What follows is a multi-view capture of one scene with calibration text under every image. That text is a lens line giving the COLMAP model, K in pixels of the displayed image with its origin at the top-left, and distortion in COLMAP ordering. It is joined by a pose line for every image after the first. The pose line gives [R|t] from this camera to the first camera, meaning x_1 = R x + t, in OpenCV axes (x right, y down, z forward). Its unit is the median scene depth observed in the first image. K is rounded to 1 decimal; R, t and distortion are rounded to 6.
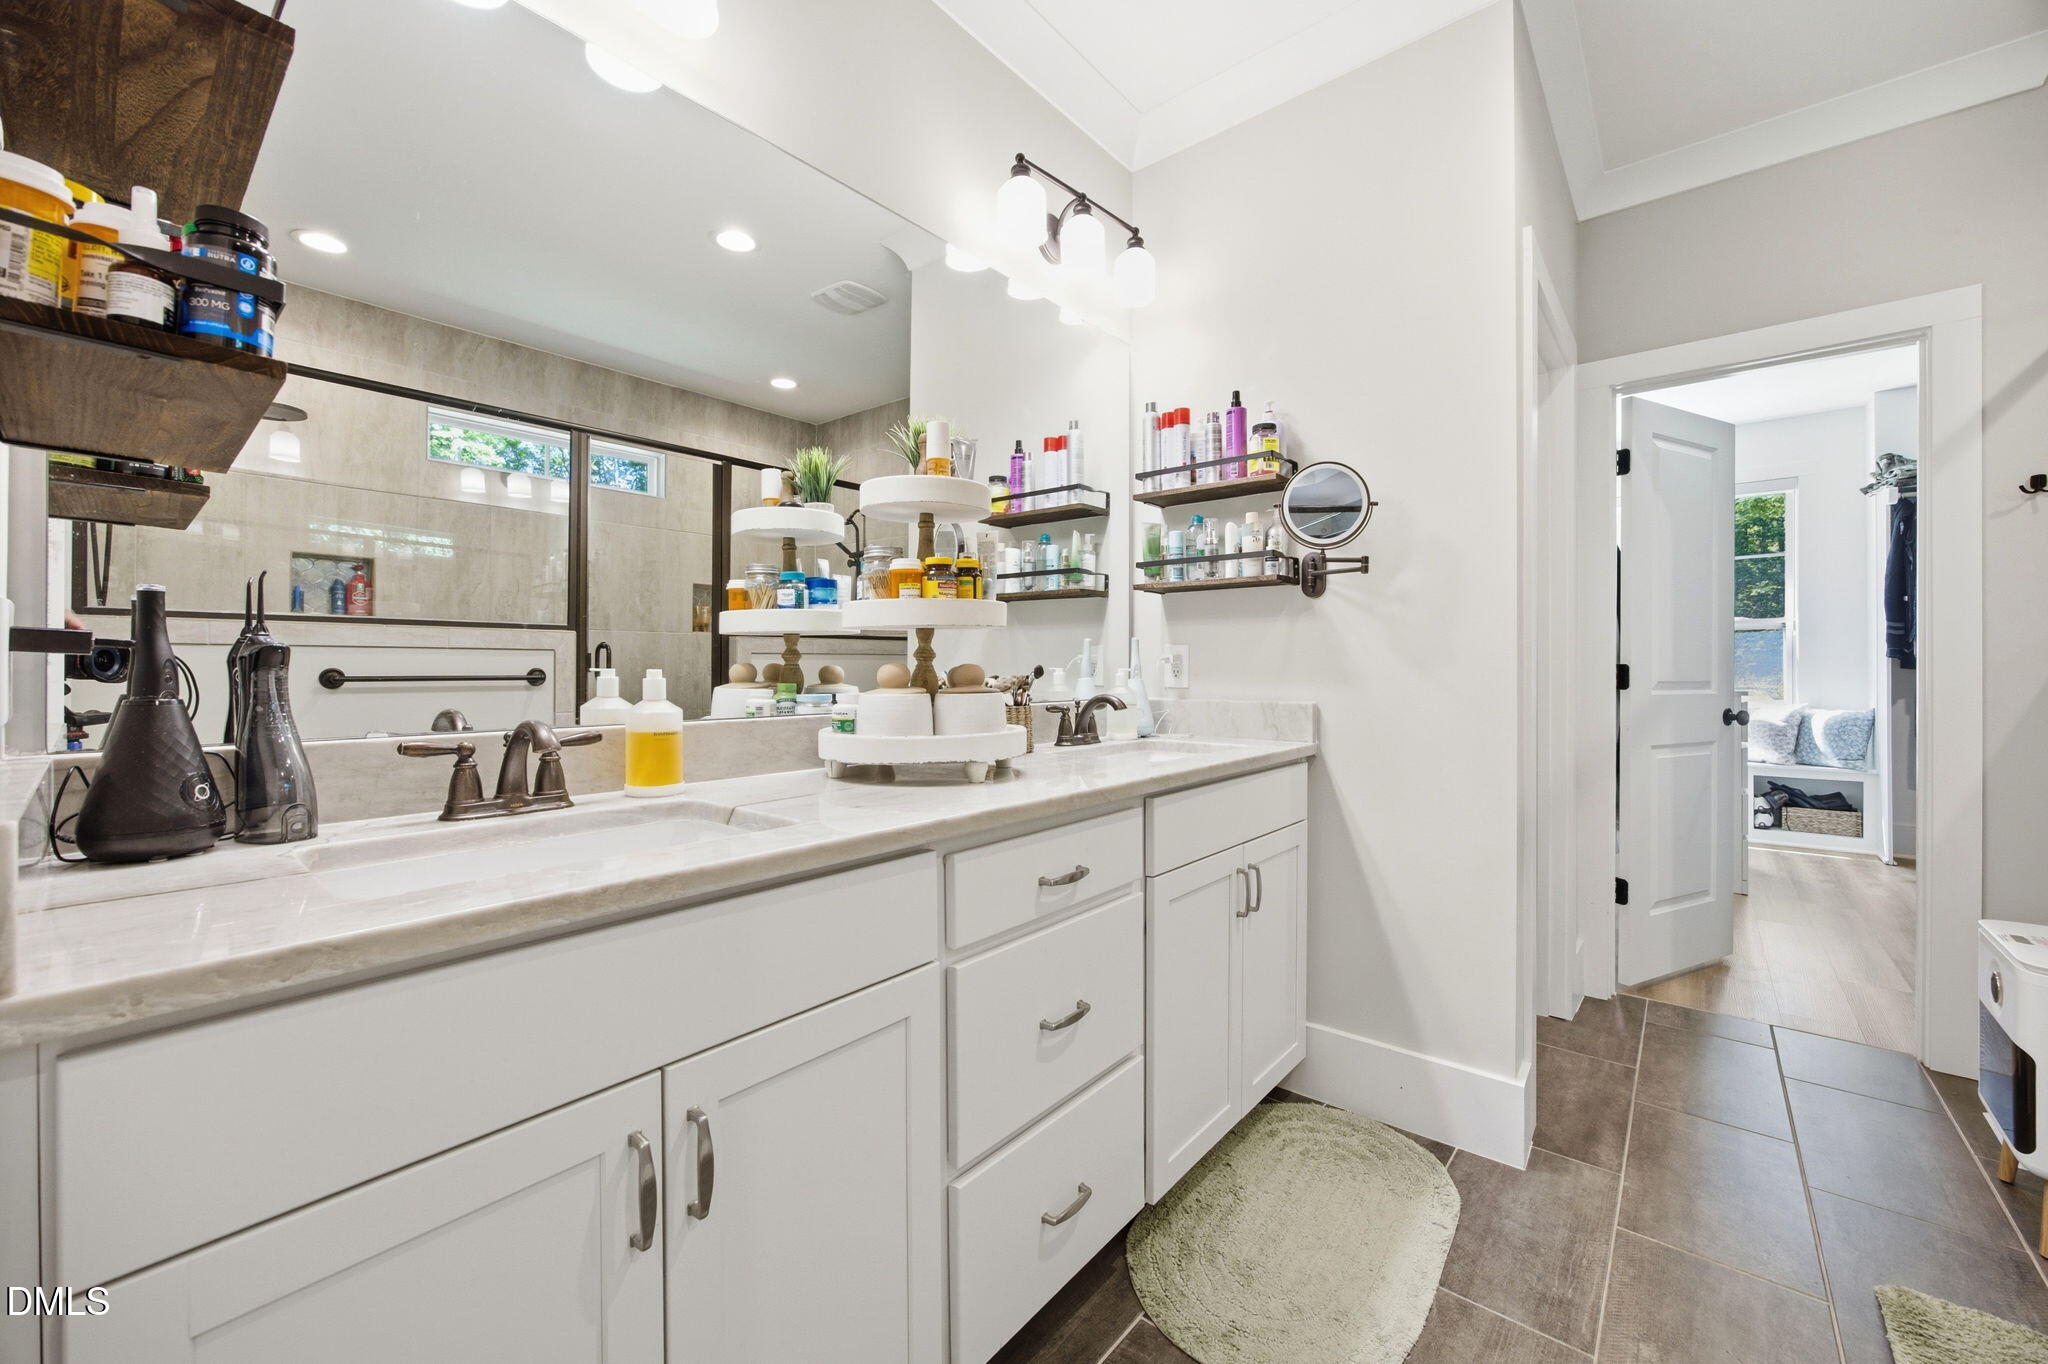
lens RADIAL K [[800.3, 0, 1022.7], [0, 800.3, 671.7], [0, 0, 1]] dist [-0.001589, 0.000565]
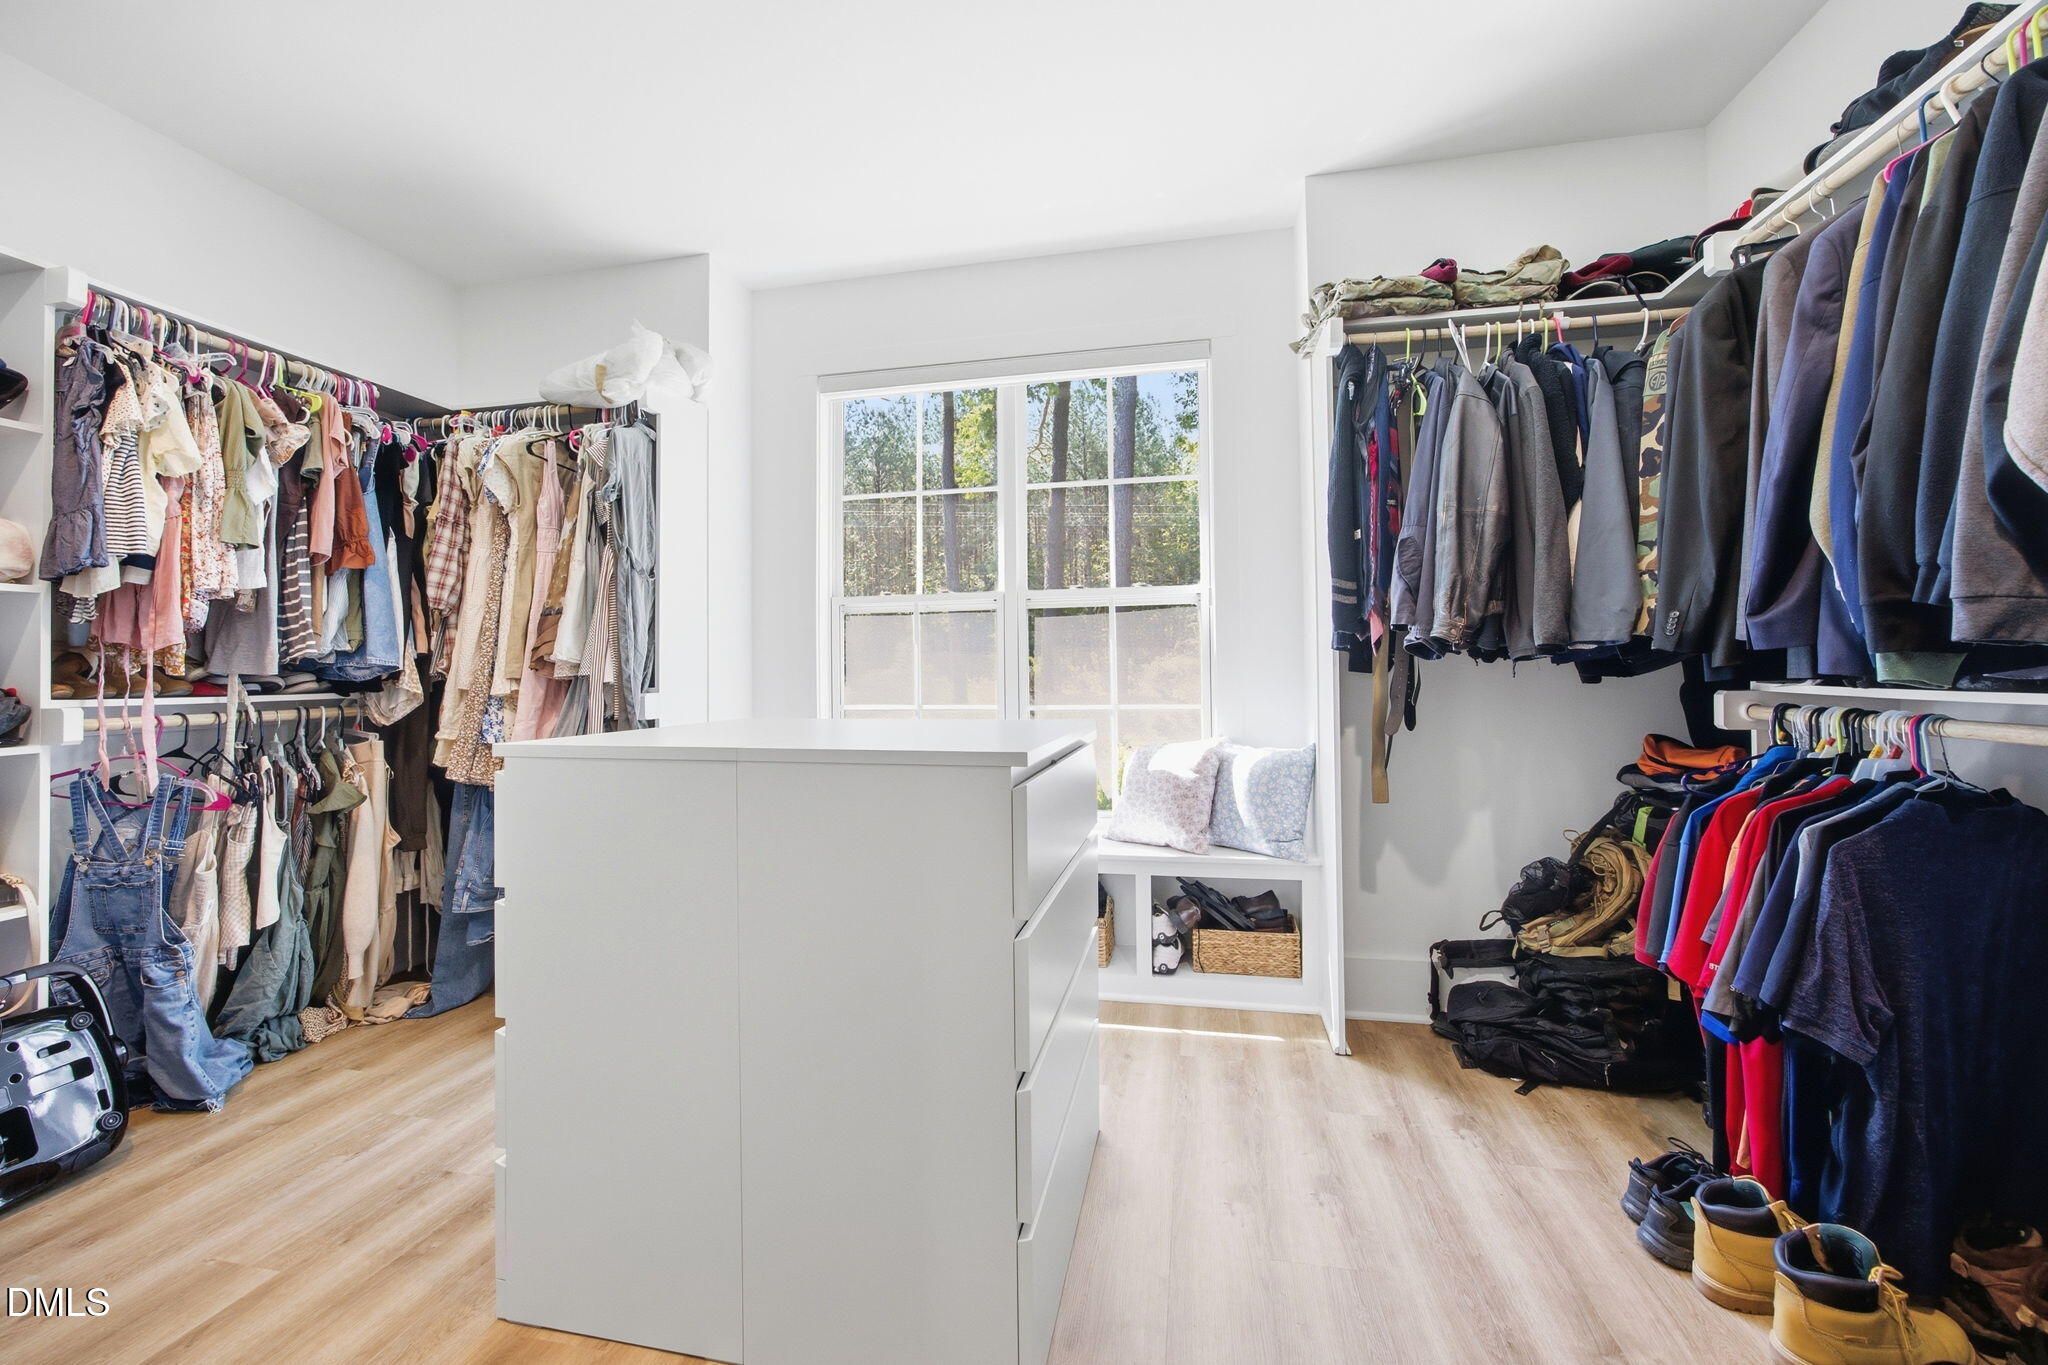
lens RADIAL K [[800.3, 0, 1032.4], [0, 800.3, 680.7], [0, 0, 1]] dist [-0.001589, 0.000565]
pose [[0.880355, 0.000503, 0.474314, 0.600578], [0.008477, 0.999823, -0.016795, 0.008960], [-0.474239, 0.018807, 0.880195, 0.574773]]
